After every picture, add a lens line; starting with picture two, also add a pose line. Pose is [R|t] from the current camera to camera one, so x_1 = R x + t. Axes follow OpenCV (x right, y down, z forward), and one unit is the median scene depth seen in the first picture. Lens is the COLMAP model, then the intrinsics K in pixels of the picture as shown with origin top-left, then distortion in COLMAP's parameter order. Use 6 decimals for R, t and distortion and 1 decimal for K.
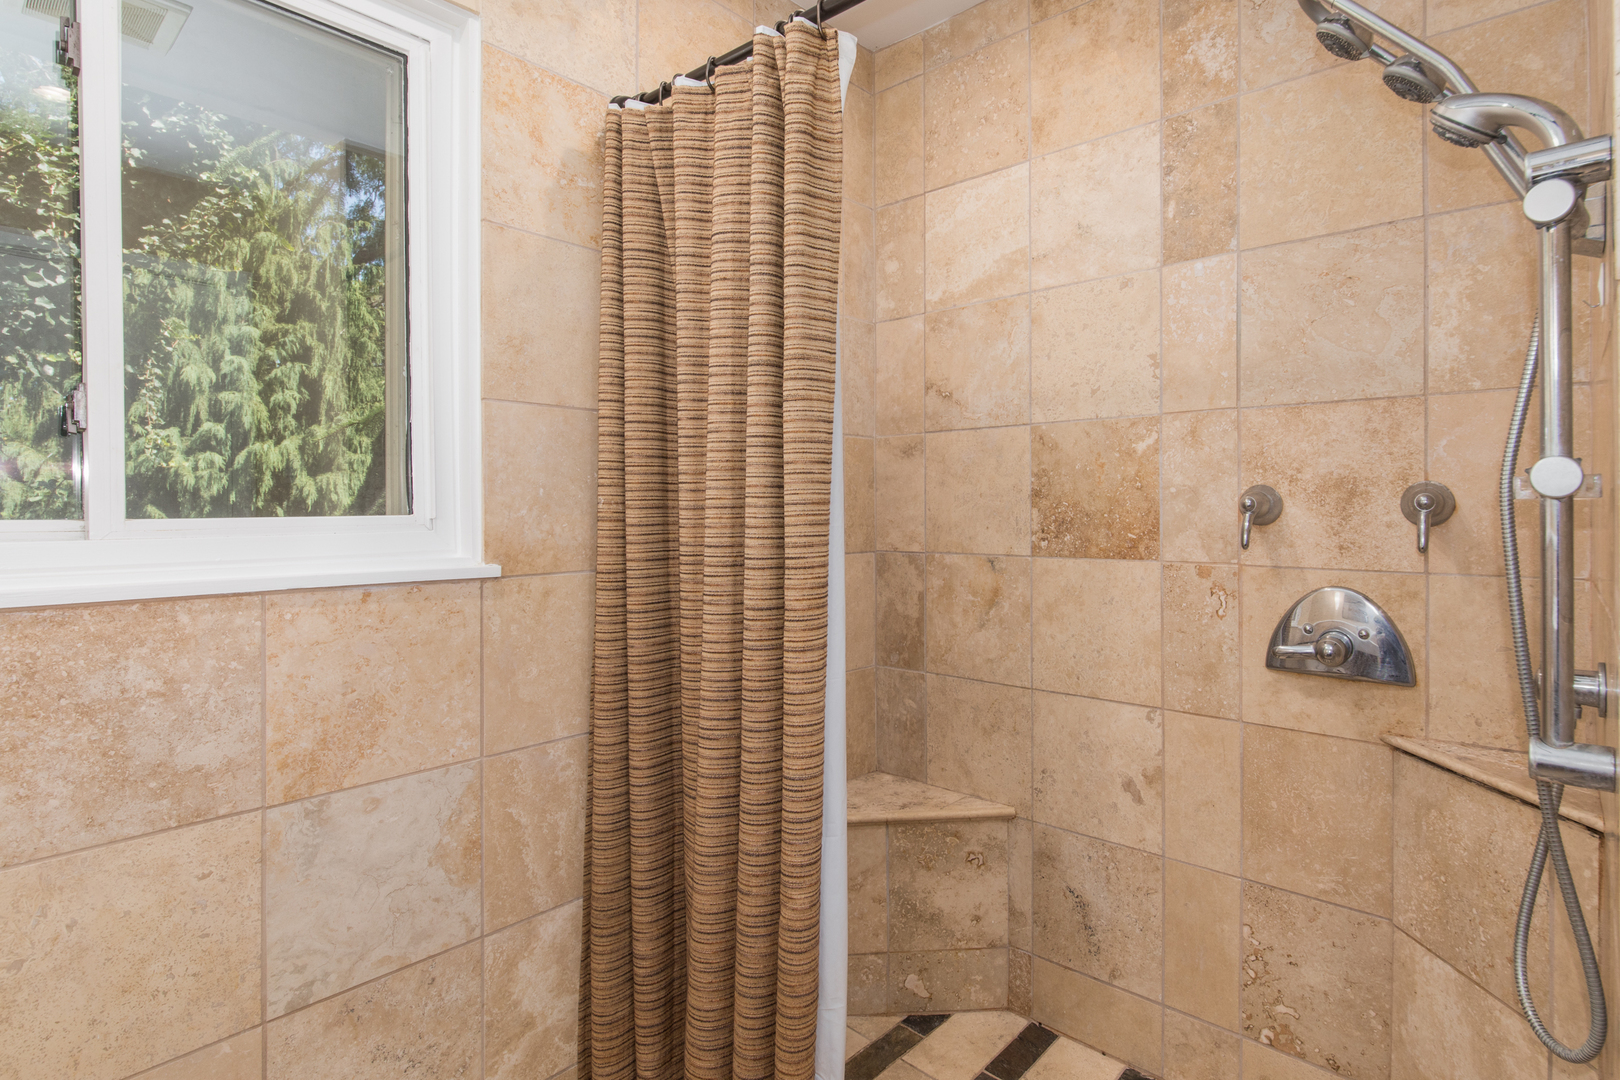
lens RADIAL K [[842.9, 0, 812.1], [0, 842.9, 507.7], [0, 0, 1]] dist [-0.003672, -0.000676]
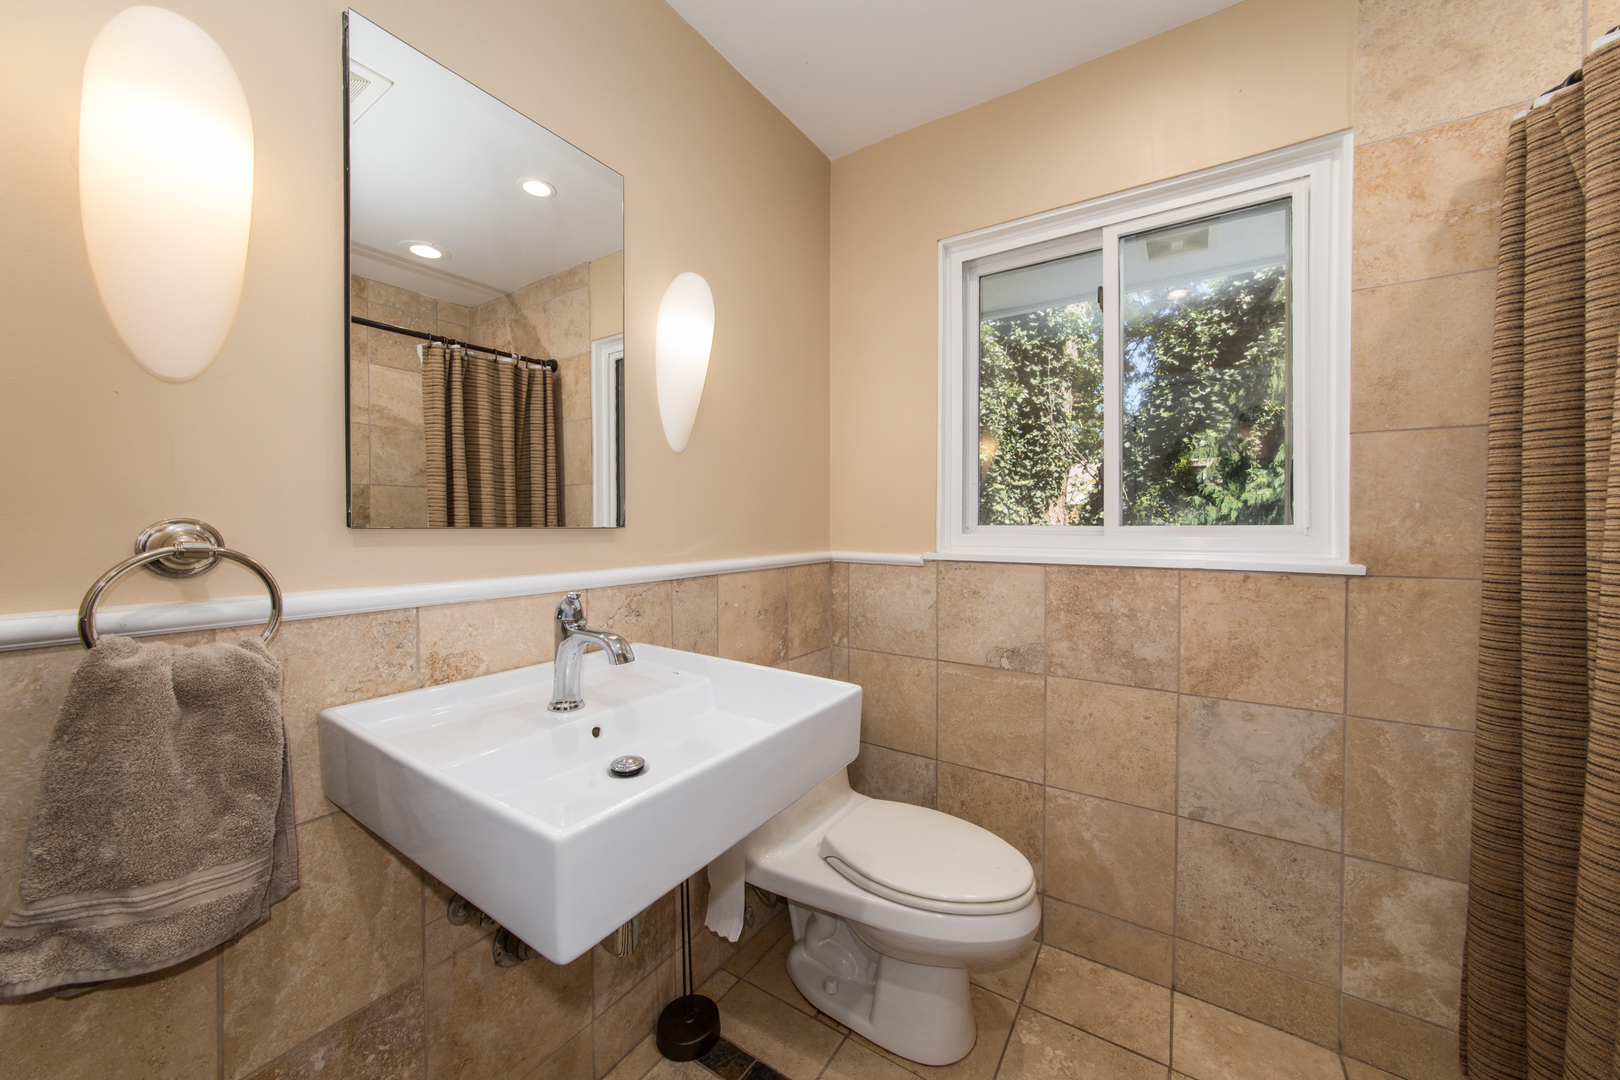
lens RADIAL K [[587.0, 0, 810.7], [0, 587.0, 531.8], [0, 0, 1]] dist [-0.001230, 0.000297]
pose [[0.102181, 0.015655, -0.994643, 0.409526], [0.001429, 0.999873, 0.015884, 0.003186], [0.994765, -0.003044, 0.102146, 0.104246]]
